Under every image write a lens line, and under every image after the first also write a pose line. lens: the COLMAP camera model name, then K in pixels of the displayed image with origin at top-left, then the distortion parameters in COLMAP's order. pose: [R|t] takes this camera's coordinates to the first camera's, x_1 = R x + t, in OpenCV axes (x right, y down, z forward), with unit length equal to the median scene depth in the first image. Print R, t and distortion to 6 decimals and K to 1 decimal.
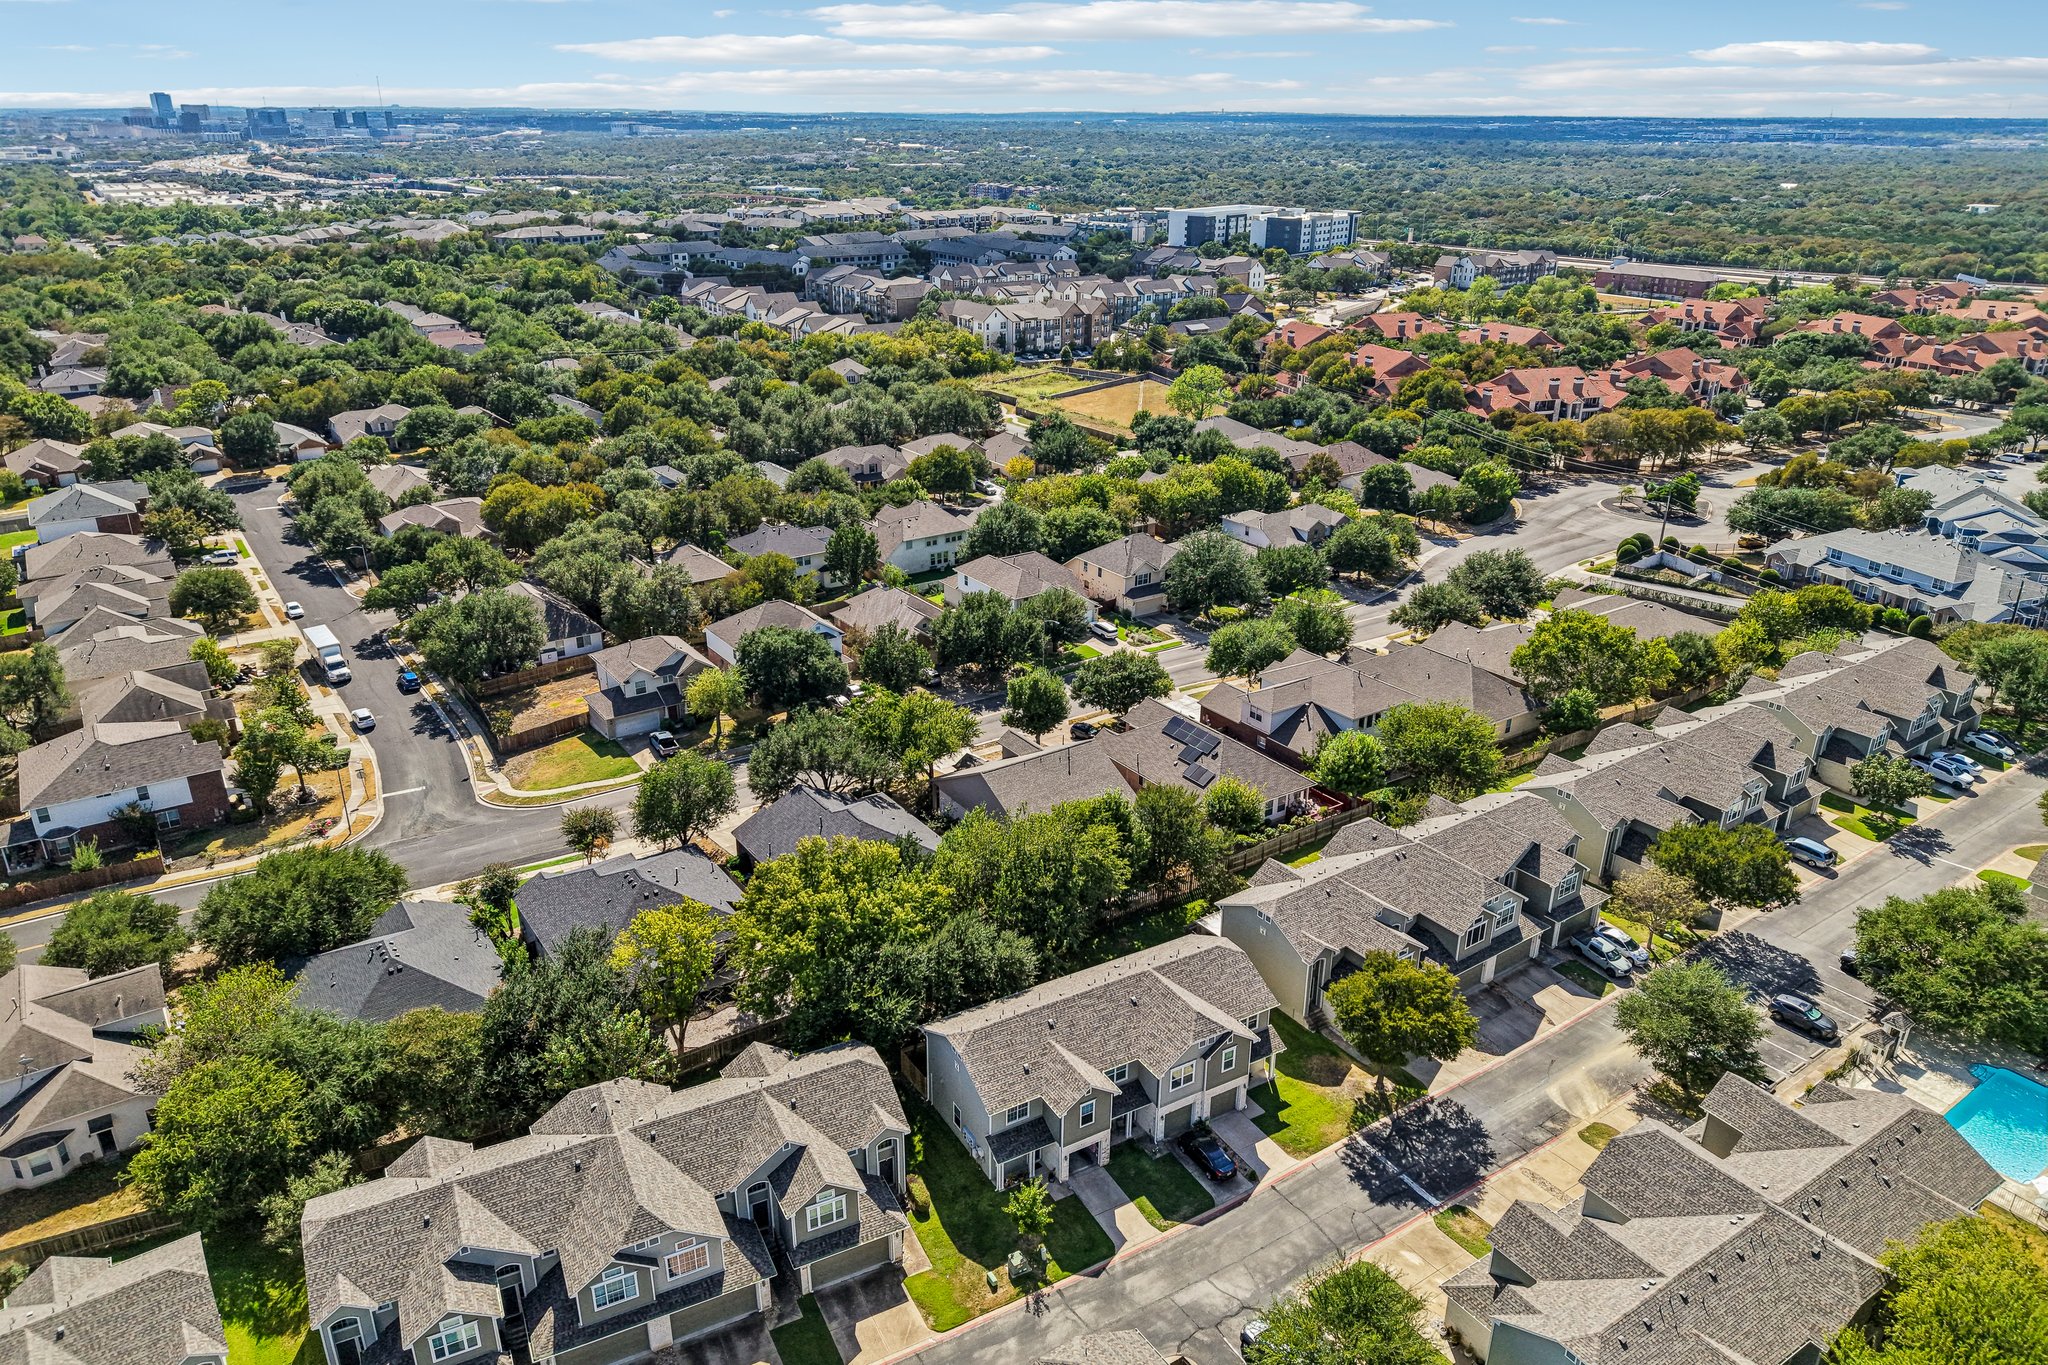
lens RADIAL K [[1358.1, 0, 1024.0], [0, 1358.1, 682.5], [0, 0, 1]] dist [0.032203, -0.038852]
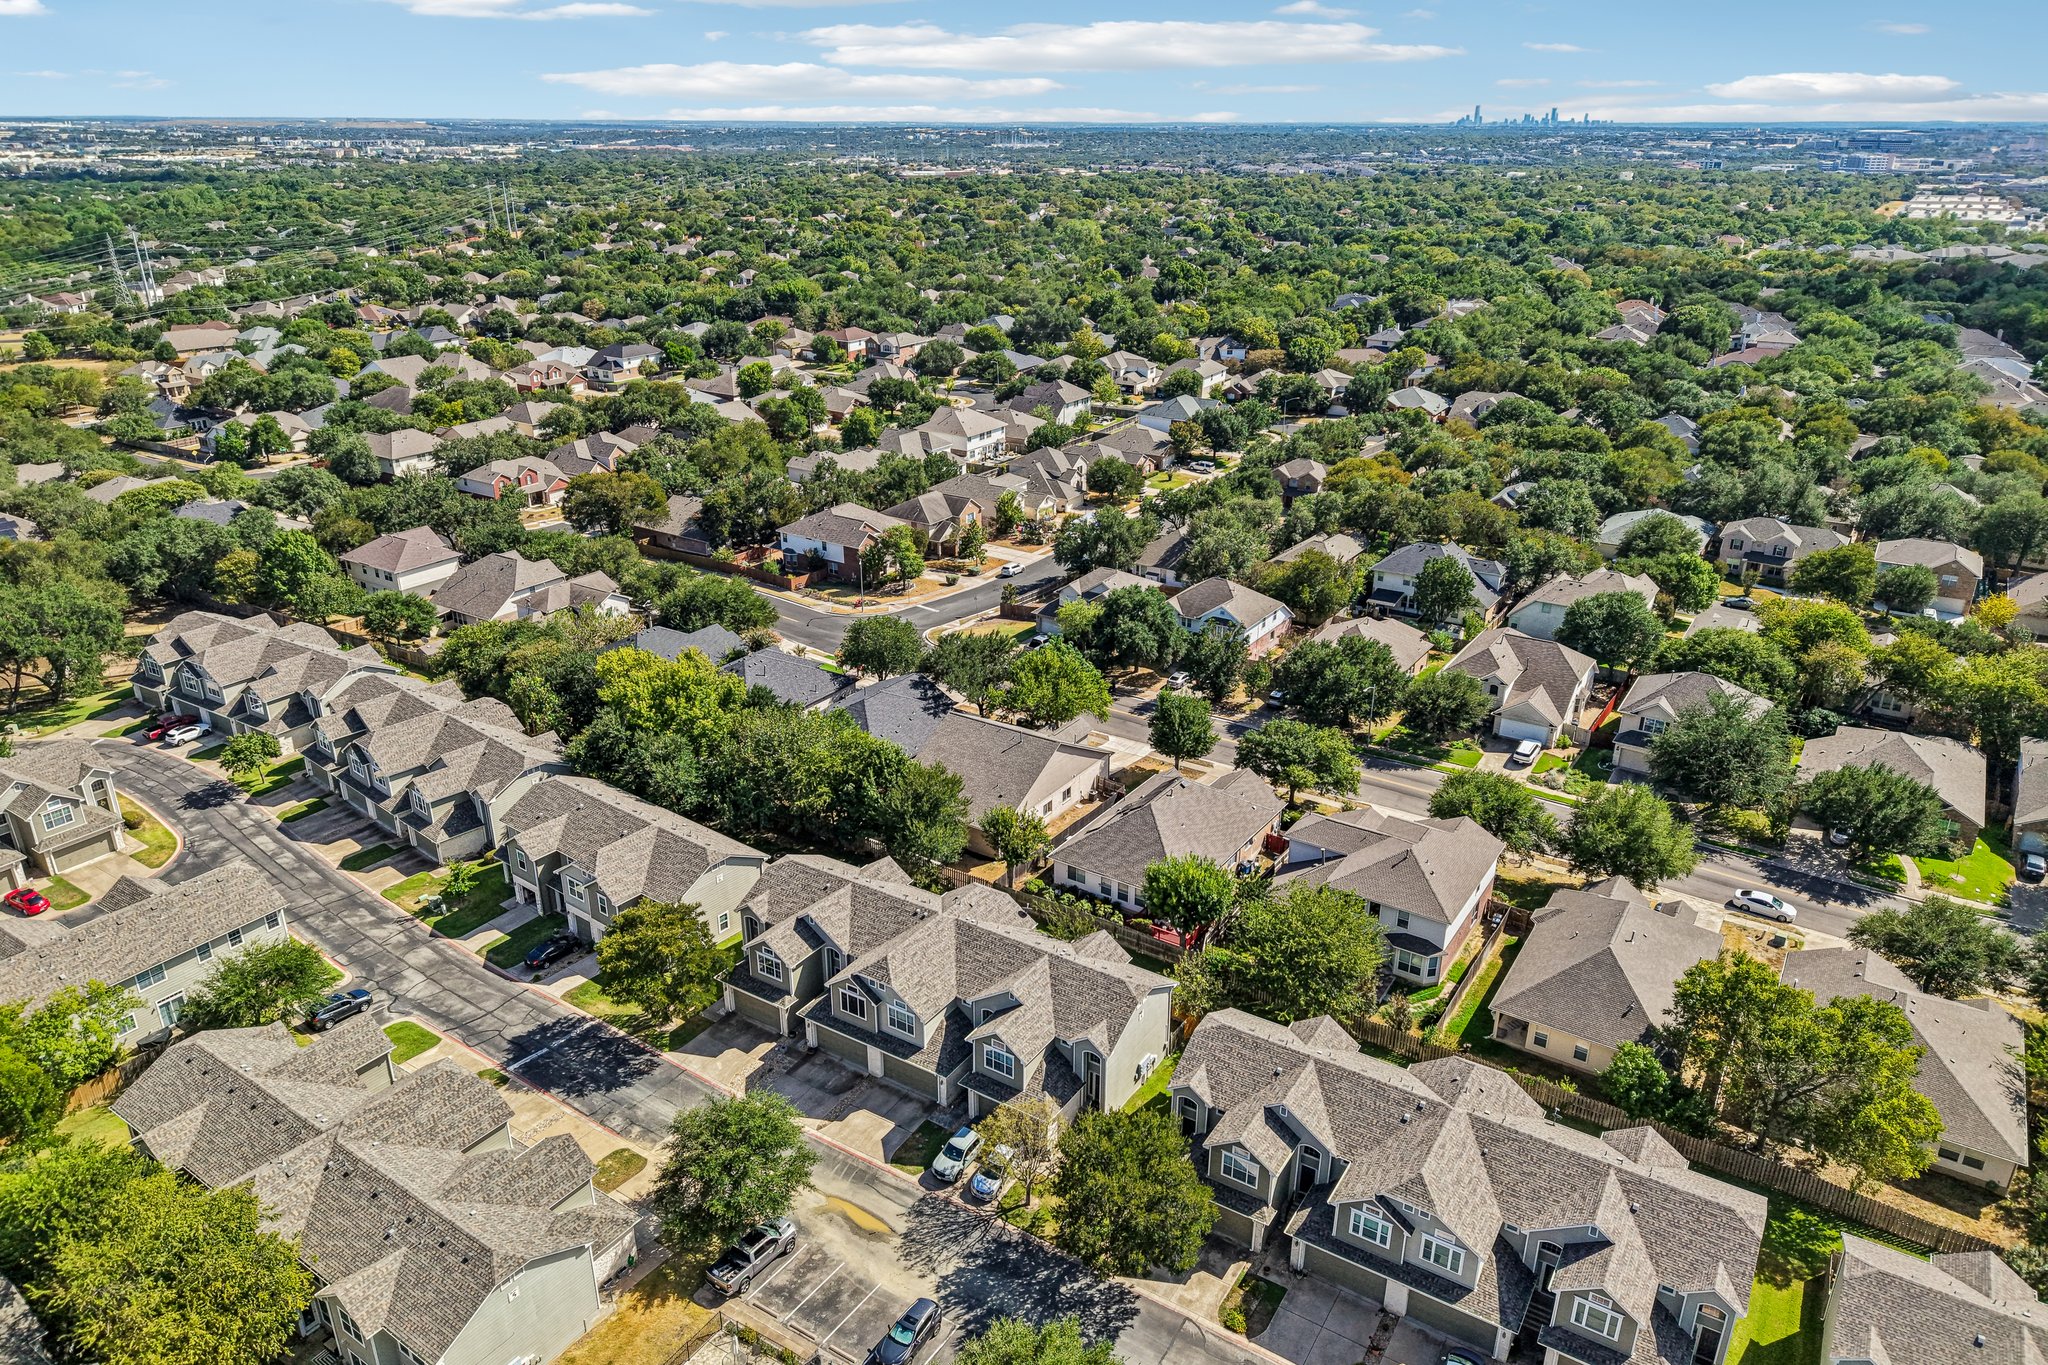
lens RADIAL K [[1358.1, 0, 1024.0], [0, 1358.1, 682.5], [0, 0, 1]] dist [0.032203, -0.038852]
pose [[0.373016, 0.346957, -0.860511, 0.676649], [-0.354605, 0.910353, 0.213338, -0.153278], [0.857388, 0.225564, 0.462609, 0.394194]]
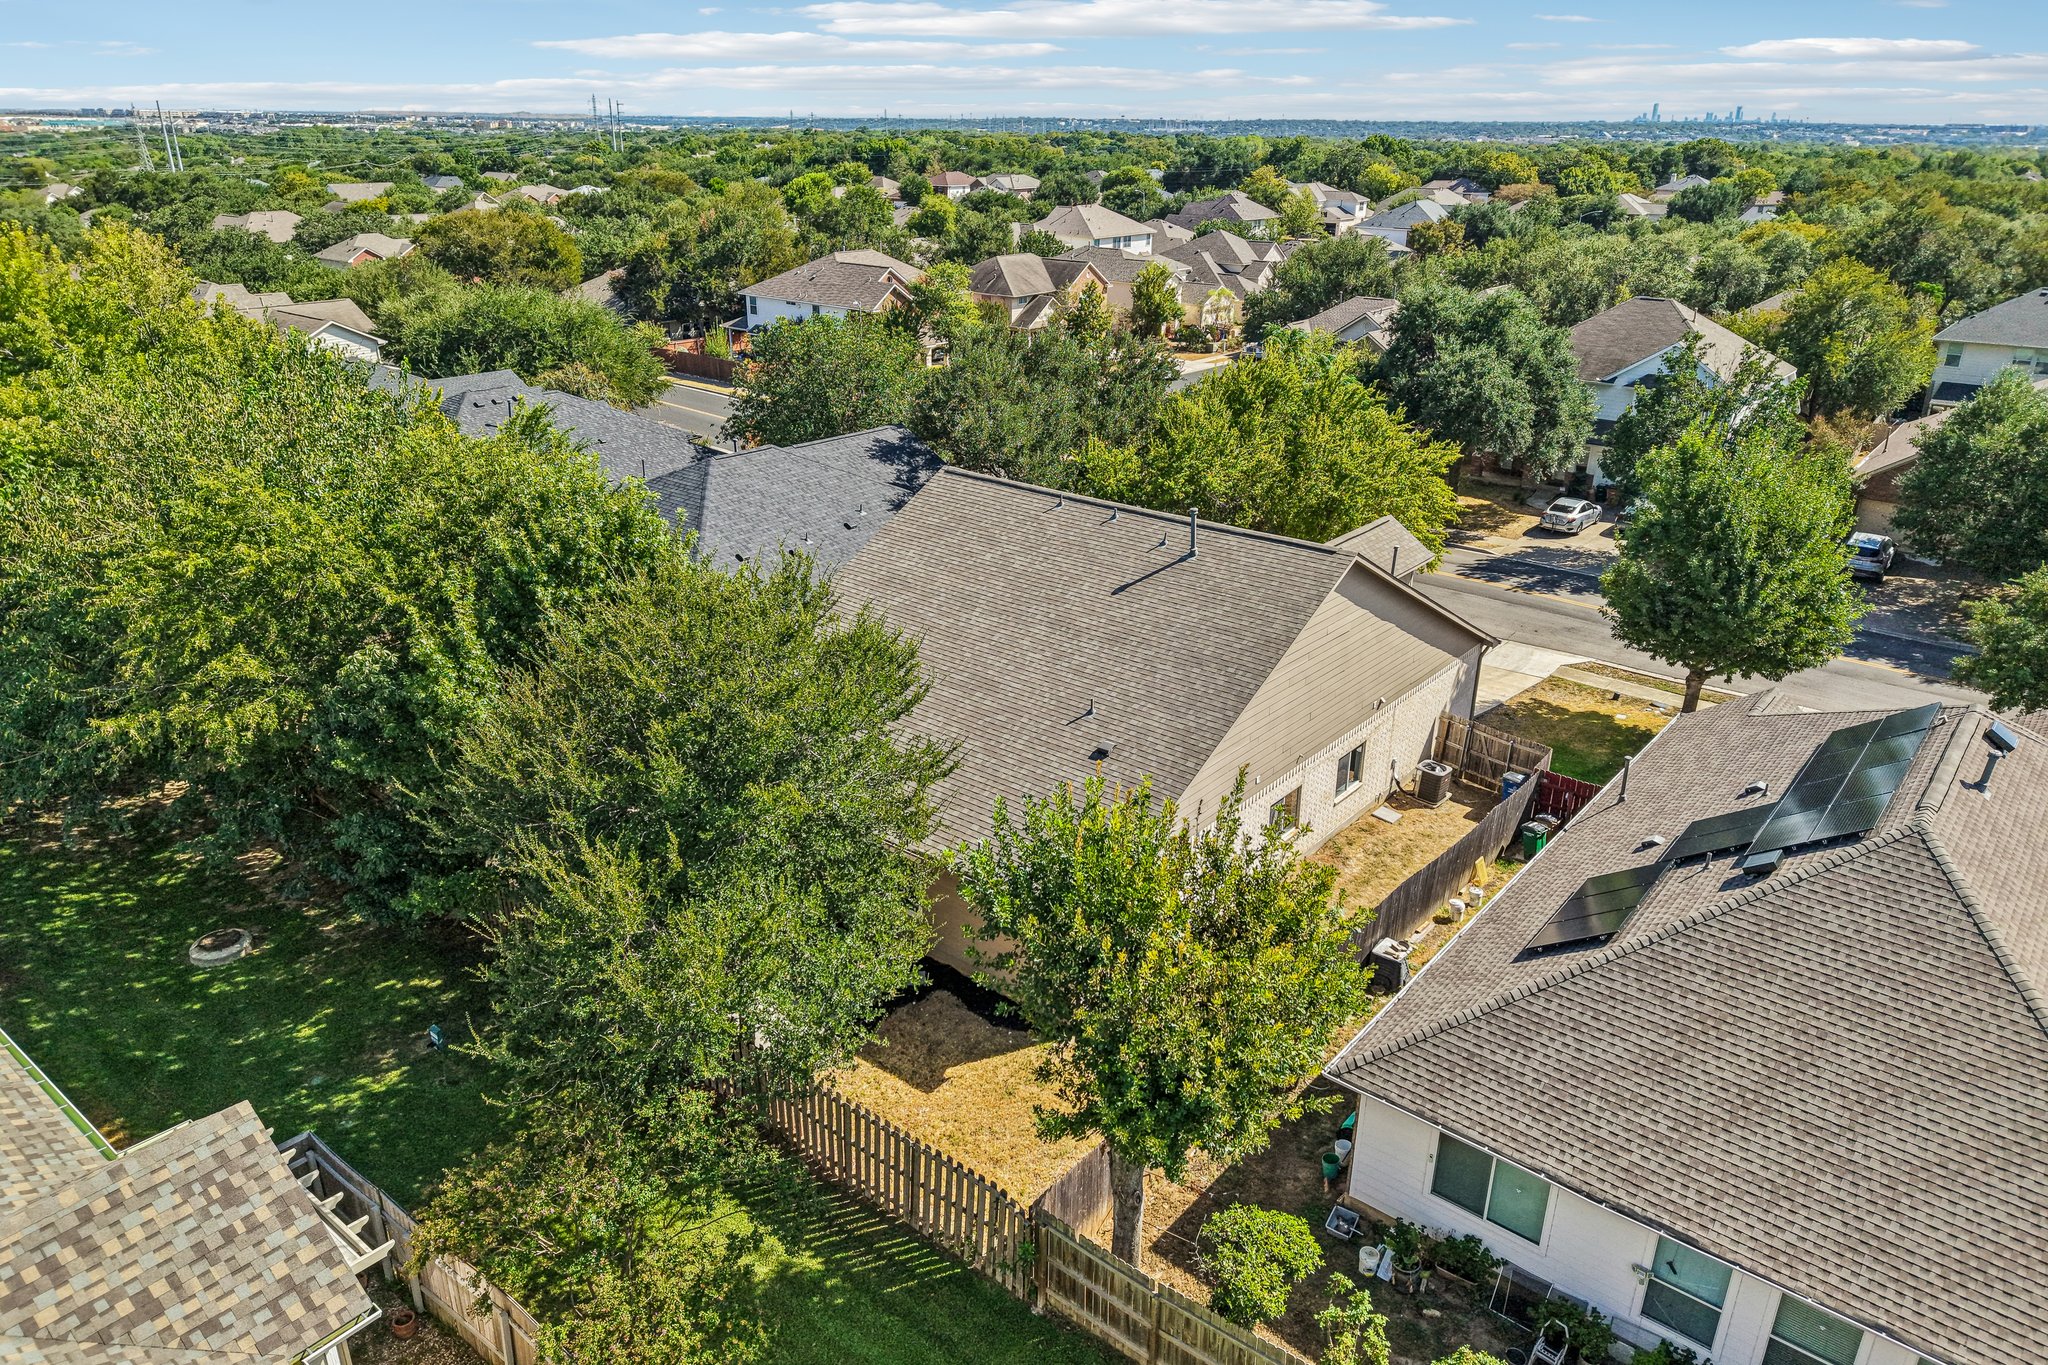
lens RADIAL K [[1362.7, 0, 1024.0], [0, 1362.7, 682.5], [0, 0, 1]] dist [0.025782, -0.047478]
pose [[0.275191, 0.360934, -0.891065, 0.197641], [-0.372955, 0.894346, 0.247082, 0.020850], [0.886101, 0.264332, 0.380728, 0.666543]]
